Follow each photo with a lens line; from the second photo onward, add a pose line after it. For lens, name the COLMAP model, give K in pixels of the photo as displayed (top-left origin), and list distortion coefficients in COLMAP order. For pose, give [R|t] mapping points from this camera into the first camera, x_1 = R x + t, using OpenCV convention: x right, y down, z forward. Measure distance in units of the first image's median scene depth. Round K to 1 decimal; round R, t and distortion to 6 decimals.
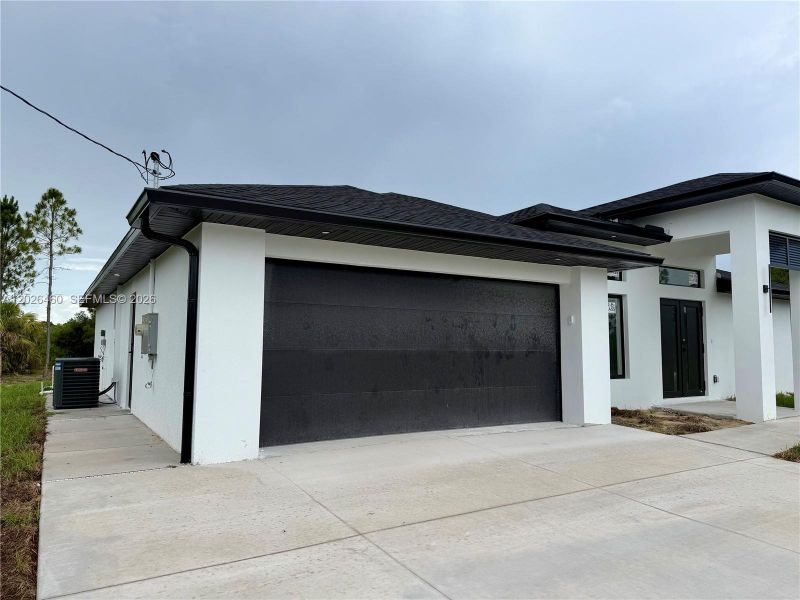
lens RADIAL K [[563.9, 0, 407.5], [0, 563.9, 292.1], [0, 0, 1]] dist [0.052260, -0.080474]
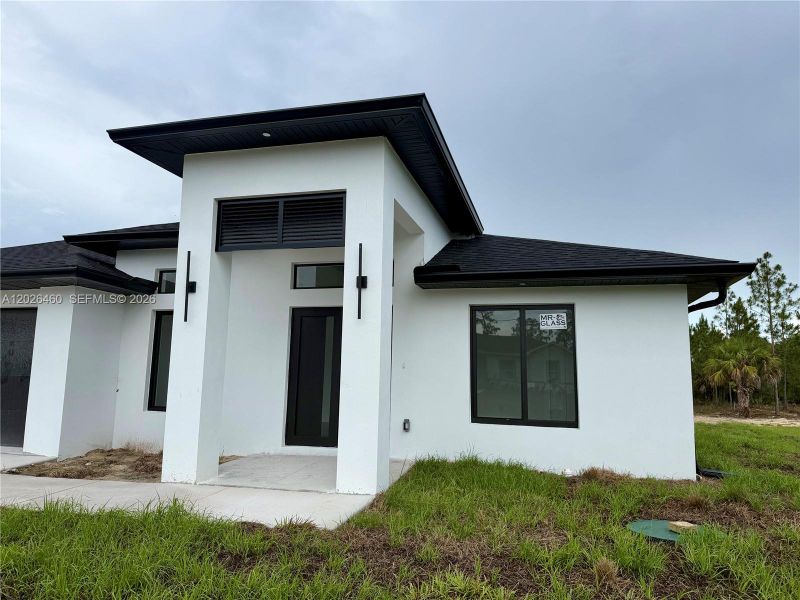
lens RADIAL K [[563.8, 0, 397.7], [0, 563.8, 301.9], [0, 0, 1]] dist [0.048667, -0.065509]
pose [[0.673646, -0.094121, -0.733036, 1.508301], [0.058722, 0.995538, -0.073862, 0.091452], [0.736717, 0.006712, 0.676167, 0.841028]]
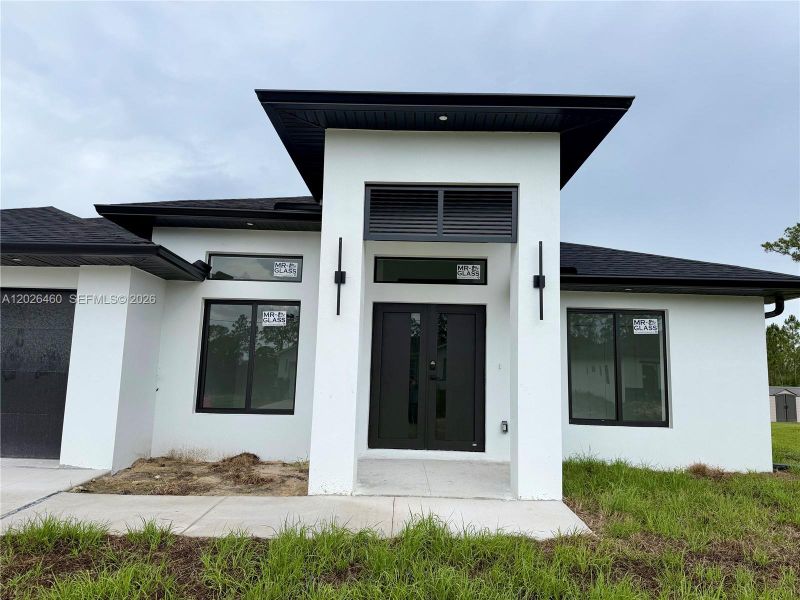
lens RADIAL K [[563.8, 0, 397.7], [0, 563.8, 301.9], [0, 0, 1]] dist [0.048667, -0.065509]
pose [[0.836407, -0.056860, -0.545152, 1.181120], [0.032624, 0.998006, -0.054039, 0.067189], [0.547138, 0.027413, 0.836594, 0.609141]]
